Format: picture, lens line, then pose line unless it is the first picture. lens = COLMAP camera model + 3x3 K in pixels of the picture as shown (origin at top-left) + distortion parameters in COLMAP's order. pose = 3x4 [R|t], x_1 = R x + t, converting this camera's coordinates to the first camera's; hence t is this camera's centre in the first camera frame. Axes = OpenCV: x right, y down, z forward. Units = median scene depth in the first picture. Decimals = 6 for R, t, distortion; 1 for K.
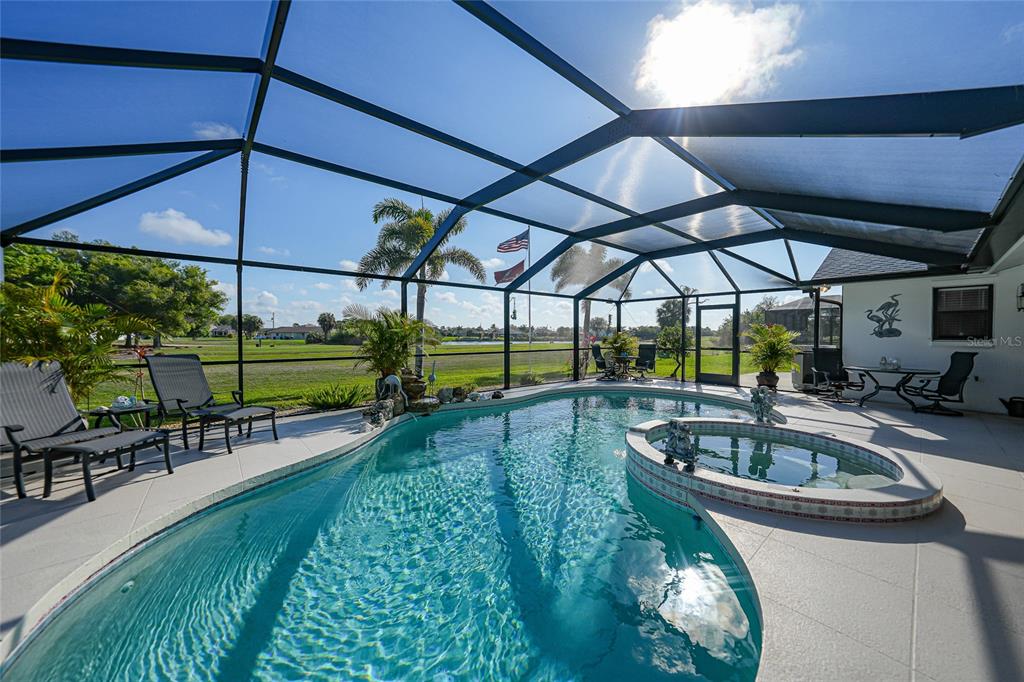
lens RADIAL K [[358.0, 0, 518.6], [0, 358.0, 338.6], [0, 0, 1]] dist [-0.022813, 0.004063]
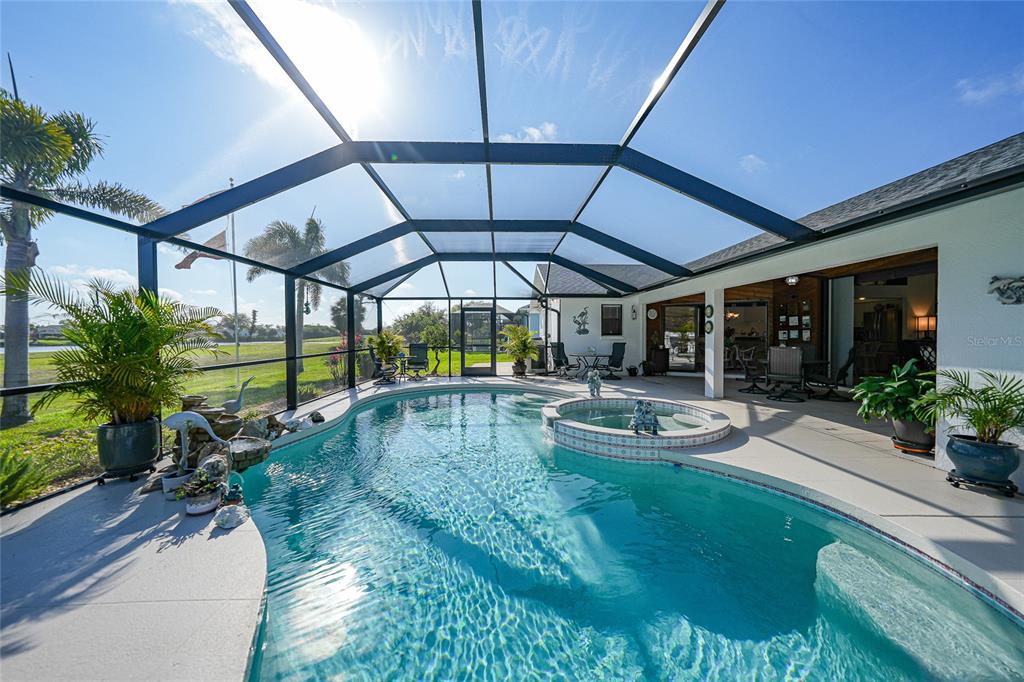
lens RADIAL K [[358.0, 0, 512.9], [0, 358.0, 341.6], [0, 0, 1]] dist [-0.022813, 0.004063]
pose [[0.631395, -0.021781, 0.775155, -0.255205], [0.013212, 0.999763, 0.017330, -0.002573], [-0.775349, -0.000701, 0.631533, 0.161697]]
